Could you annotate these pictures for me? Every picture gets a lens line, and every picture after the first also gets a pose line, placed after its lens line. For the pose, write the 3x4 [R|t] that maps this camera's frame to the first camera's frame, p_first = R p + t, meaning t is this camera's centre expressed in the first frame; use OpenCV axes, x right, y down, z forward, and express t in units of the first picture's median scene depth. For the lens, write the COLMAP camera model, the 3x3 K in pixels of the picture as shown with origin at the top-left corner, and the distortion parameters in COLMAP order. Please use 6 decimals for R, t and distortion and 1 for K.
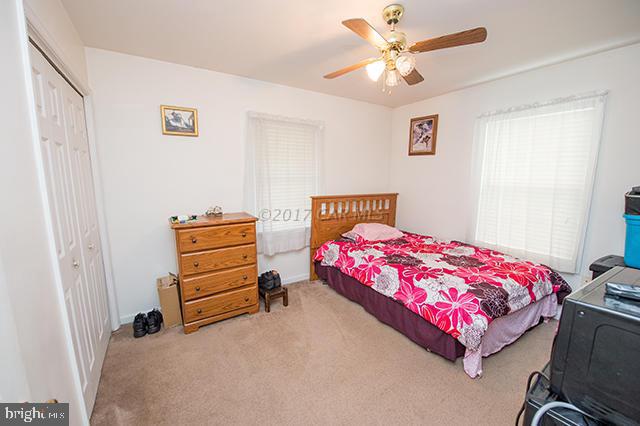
lens RADIAL K [[253.5, 0, 307.0], [0, 253.5, 215.0], [0, 0, 1]] dist [-0.011375, -0.000422]
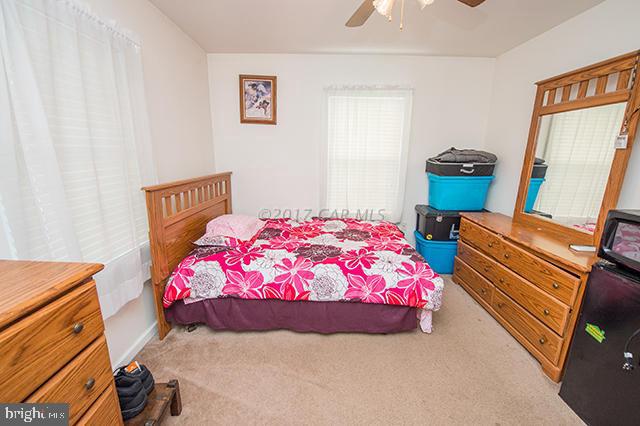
lens RADIAL K [[253.5, 0, 307.0], [0, 253.5, 215.0], [0, 0, 1]] dist [-0.011375, -0.000422]
pose [[0.514027, -0.214457, 0.830533, -0.251432], [0.123936, 0.976650, 0.175482, -0.074440], [-0.848773, 0.012730, 0.528603, 0.465264]]
